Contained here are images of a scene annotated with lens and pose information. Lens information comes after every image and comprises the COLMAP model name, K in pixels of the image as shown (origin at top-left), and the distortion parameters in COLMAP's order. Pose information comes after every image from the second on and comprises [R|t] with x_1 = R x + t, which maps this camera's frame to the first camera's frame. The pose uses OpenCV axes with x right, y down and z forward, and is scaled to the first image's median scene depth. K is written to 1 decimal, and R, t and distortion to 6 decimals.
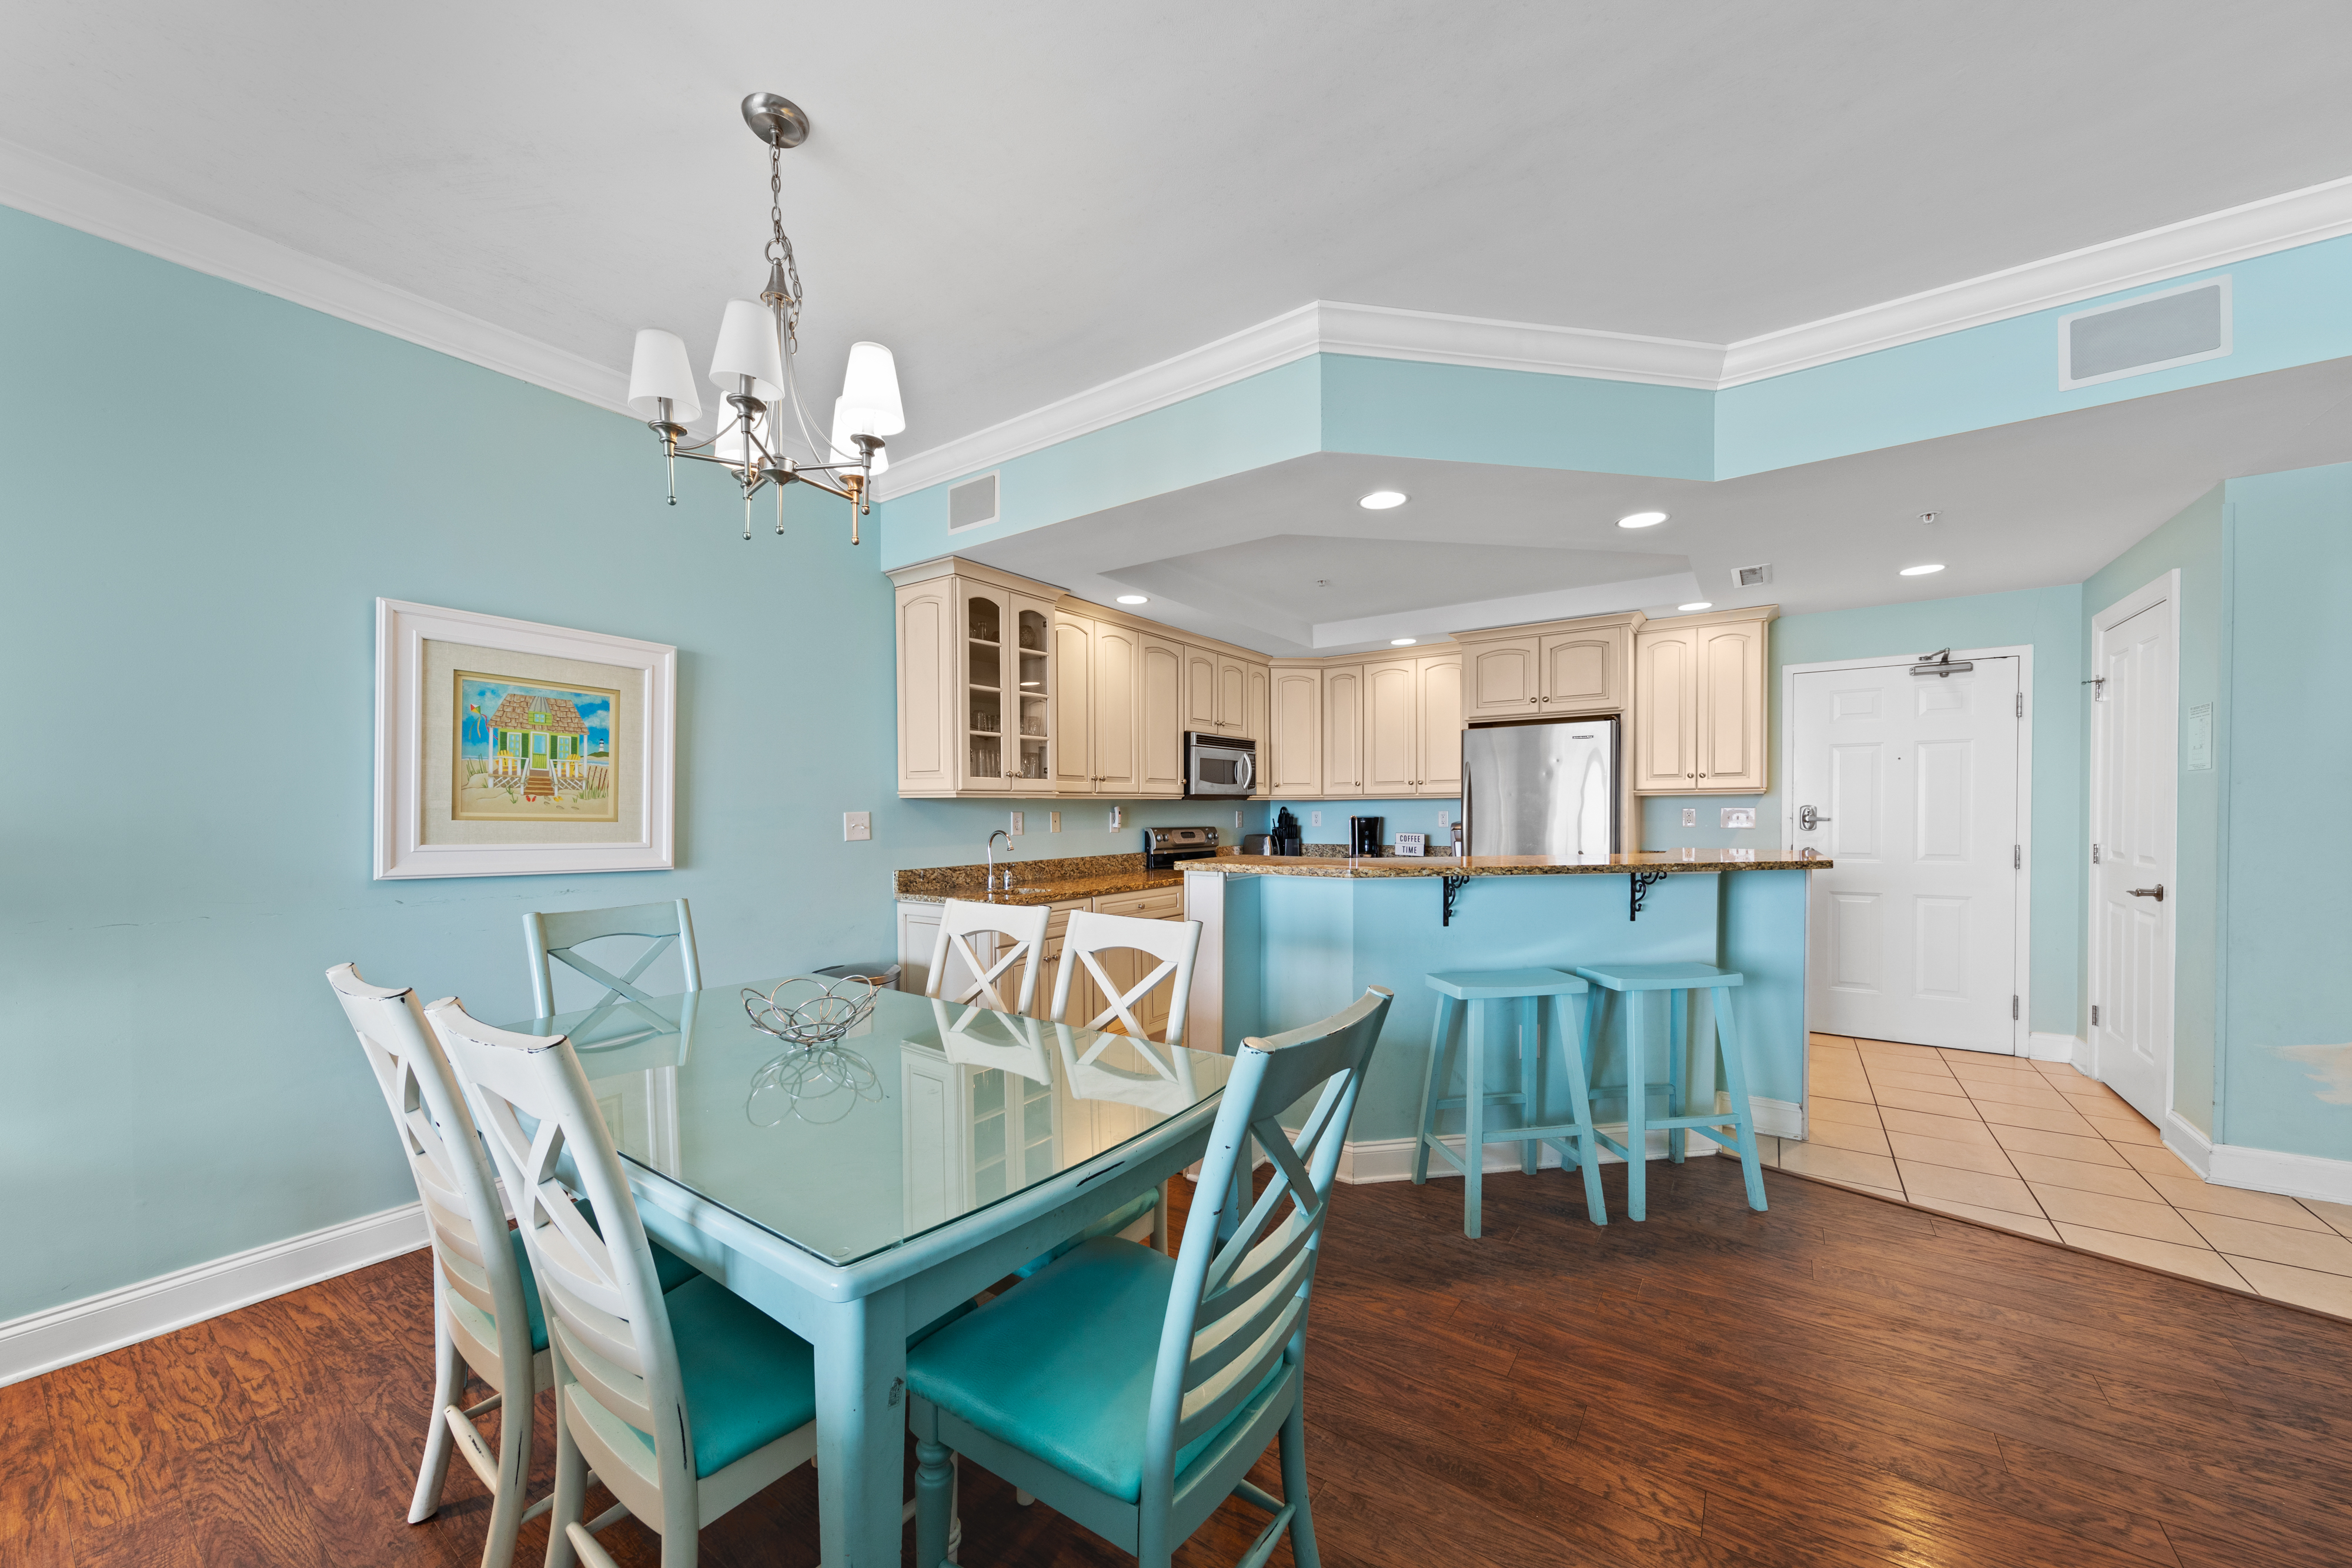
lens RADIAL K [[851.9, 0, 1181.0], [0, 851.9, 820.5], [0, 0, 1]] dist [0.006999, -0.002711]
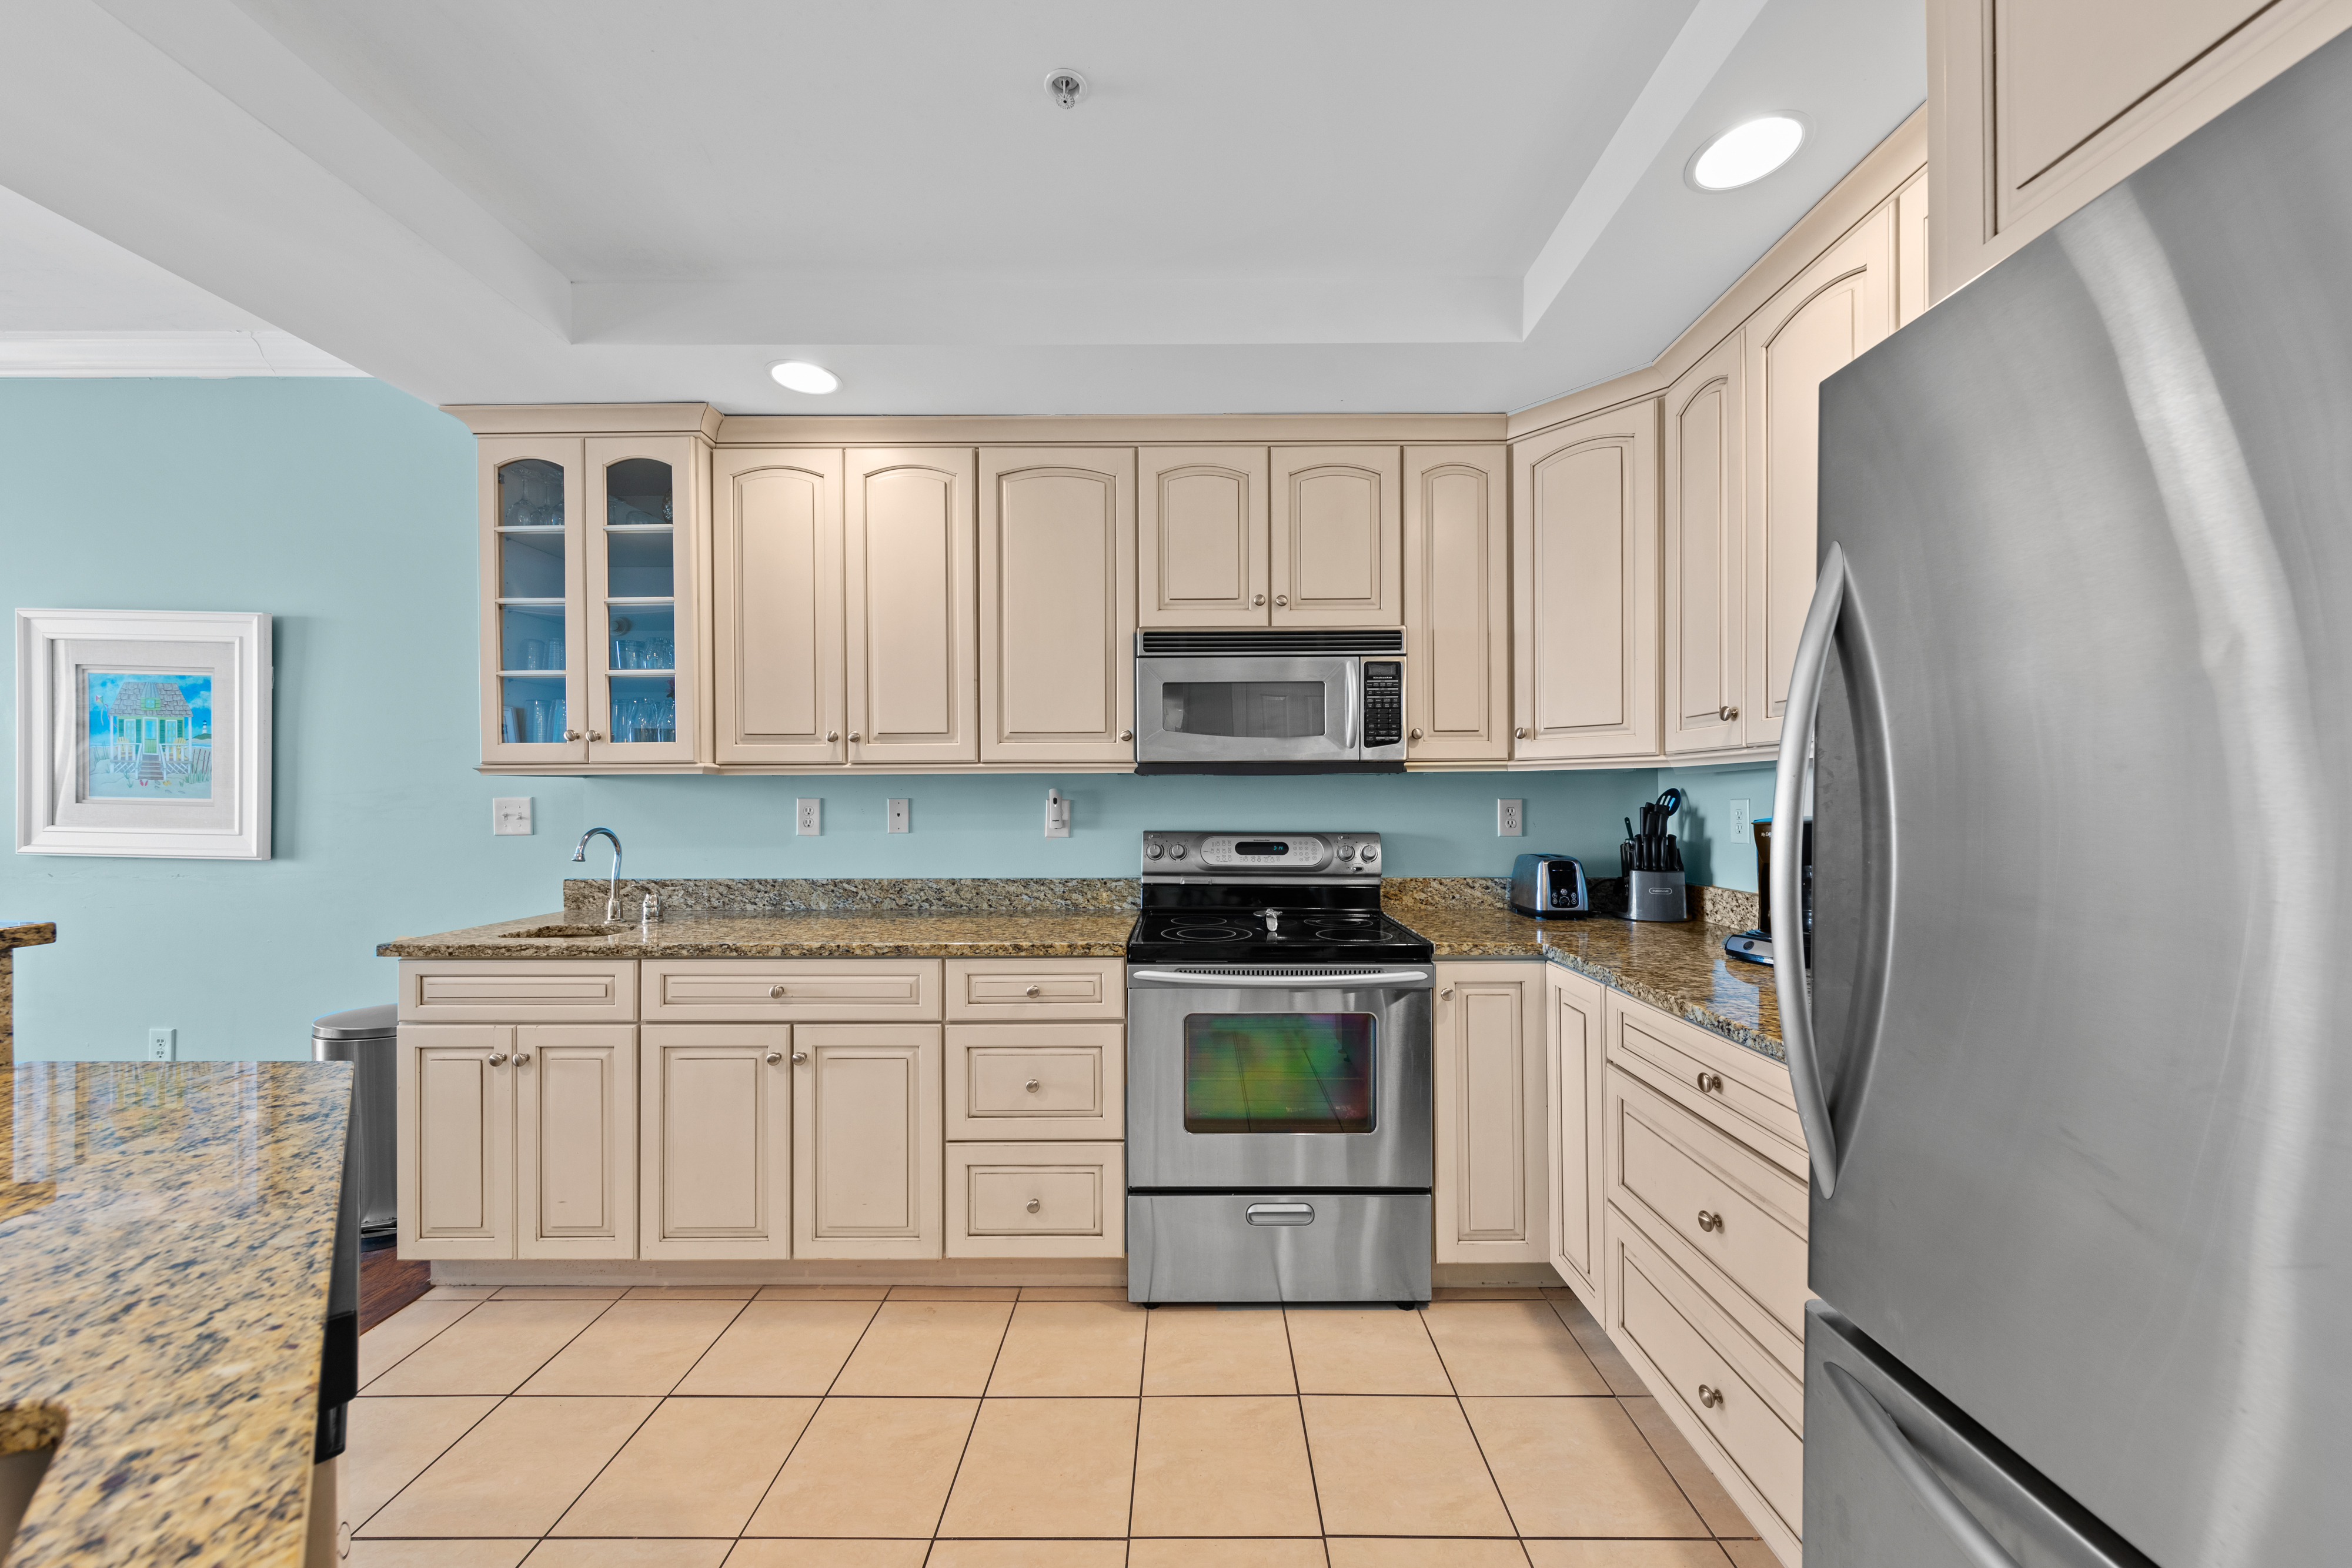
lens RADIAL K [[828.8, 0, 1186.1], [0, 828.8, 793.5], [0, 0, 1]] dist [0.008655, -0.002957]
pose [[0.565625, 0.000263, -0.824663, 0.509038], [-0.011948, 0.999898, -0.007876, -0.013139], [0.824576, 0.014308, 0.565570, 0.973398]]
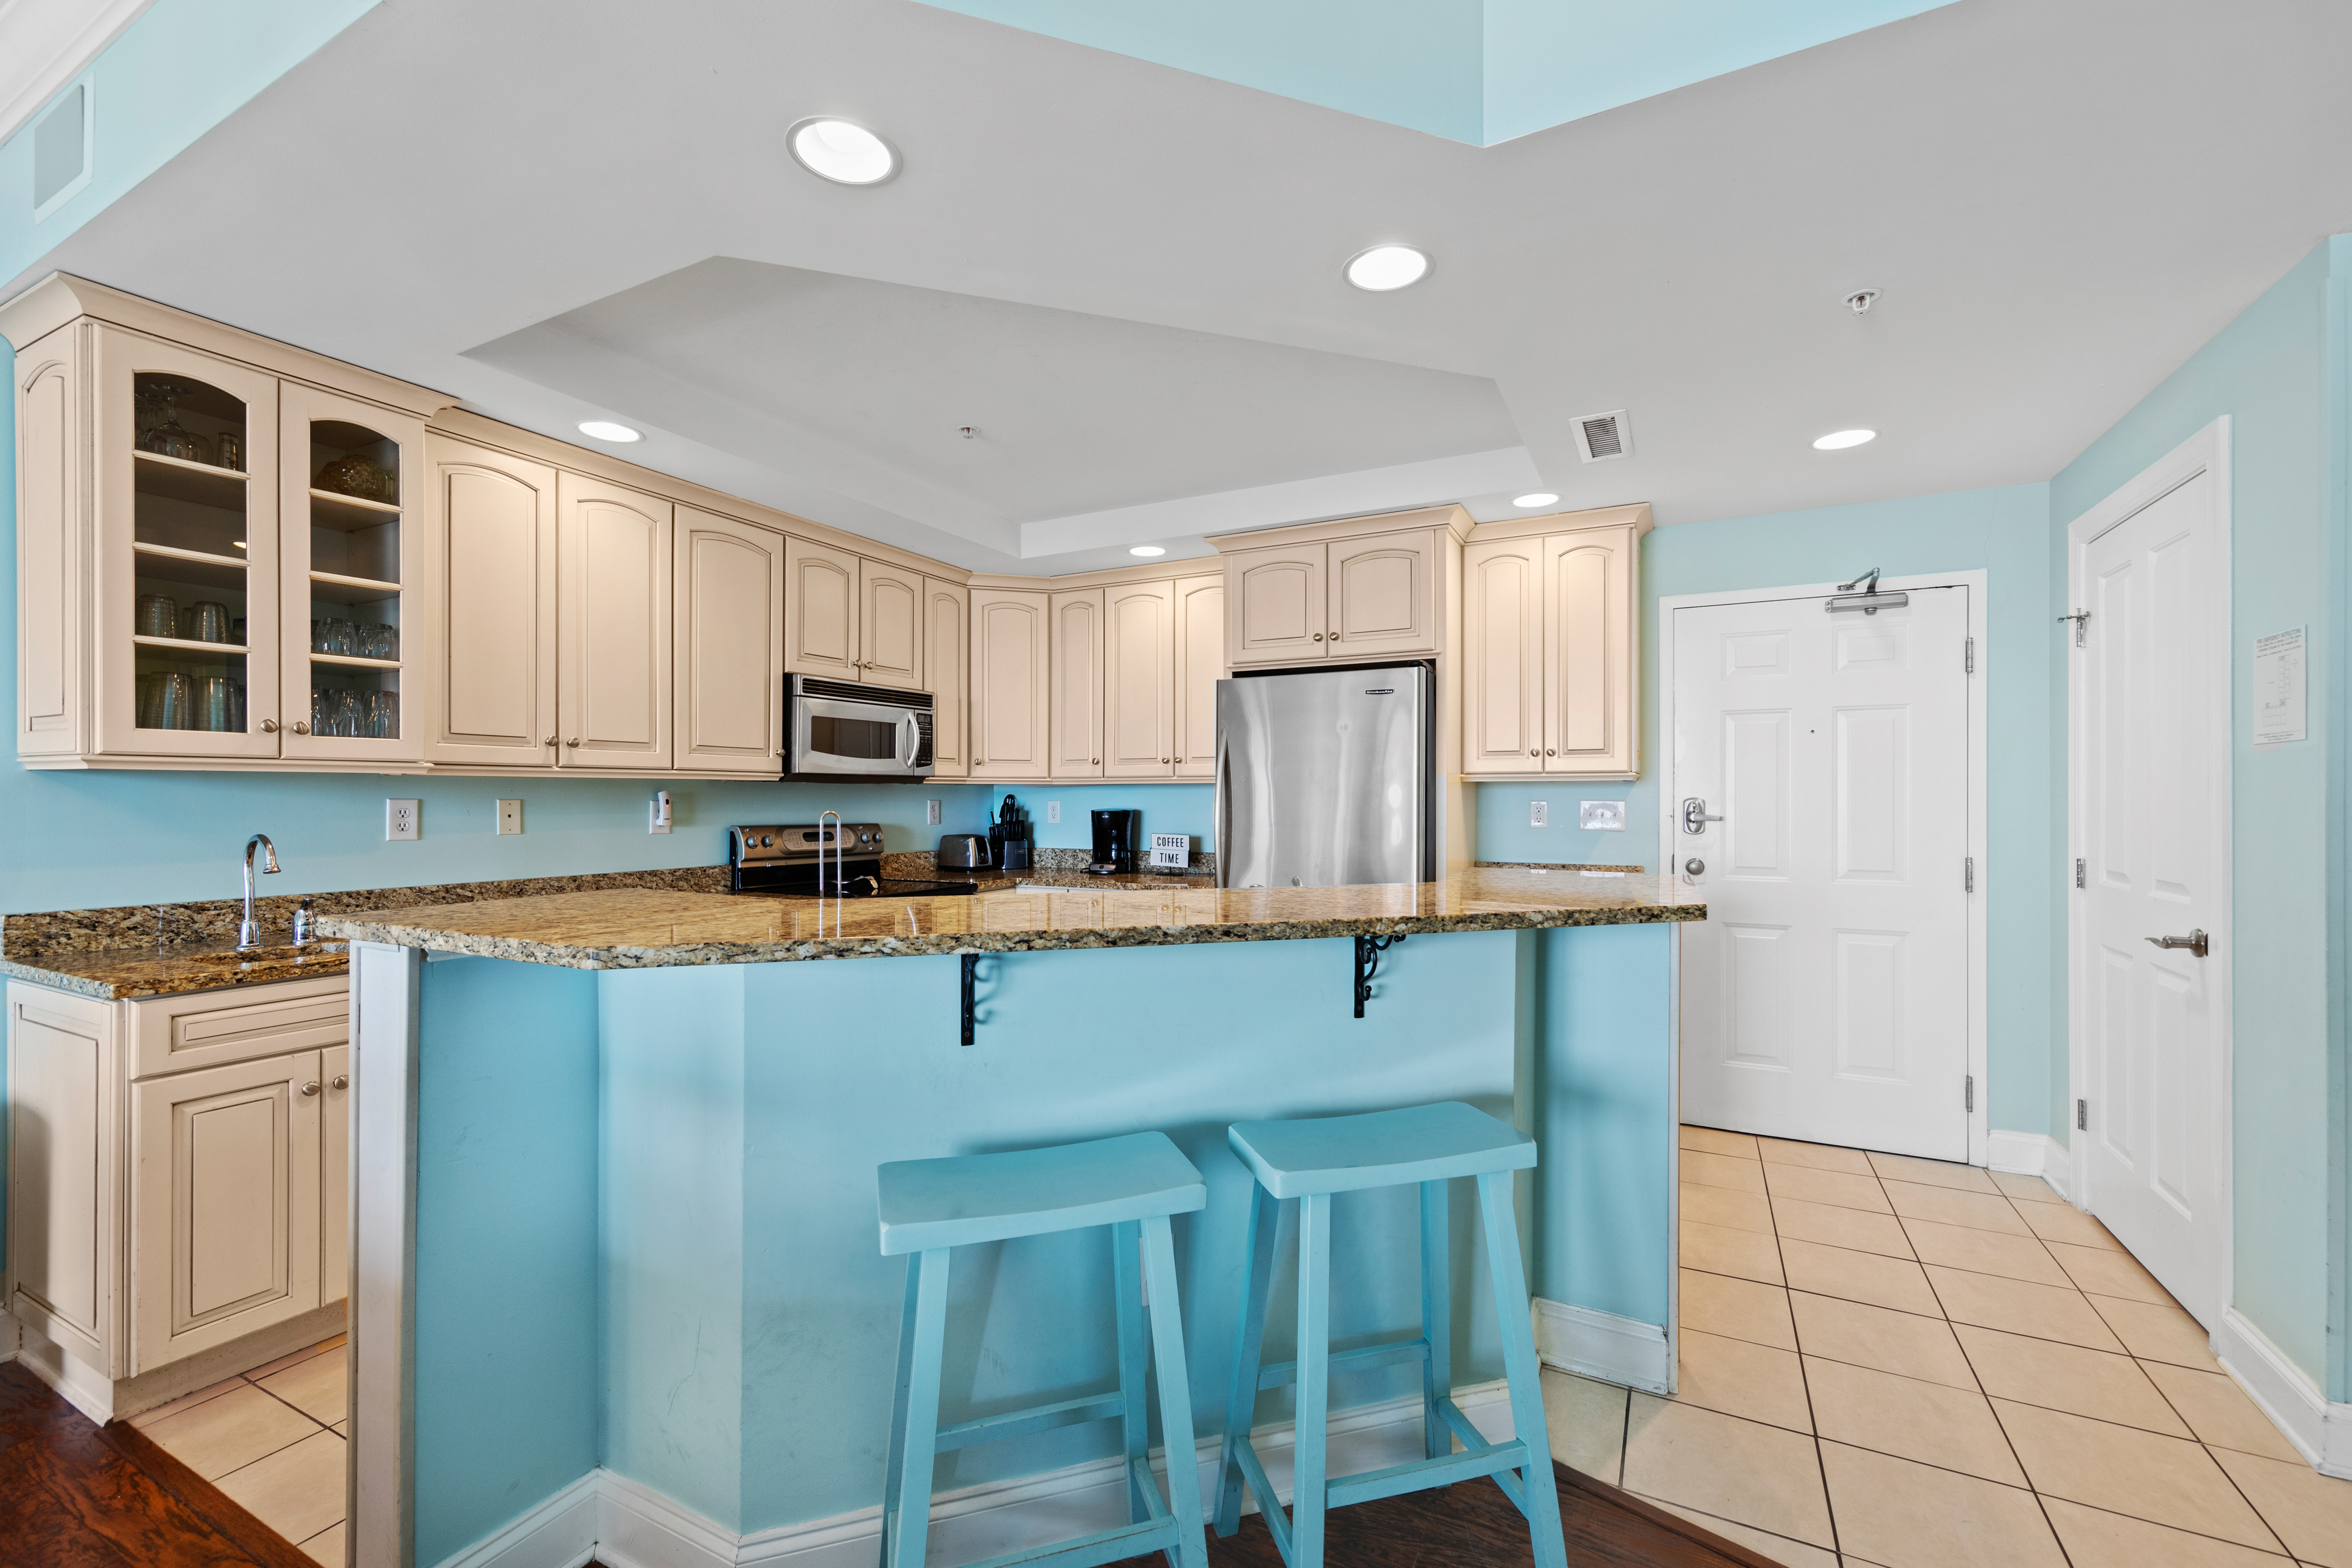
lens RADIAL K [[969.9, 0, 1189.6], [0, 969.9, 791.9], [0, 0, 1]] dist [0.002253, -0.000039]
pose [[0.991060, 0.008157, 0.133168, 0.262398], [-0.005604, 0.999793, -0.019534, -0.005729], [-0.133300, 0.018614, 0.990901, 0.321908]]
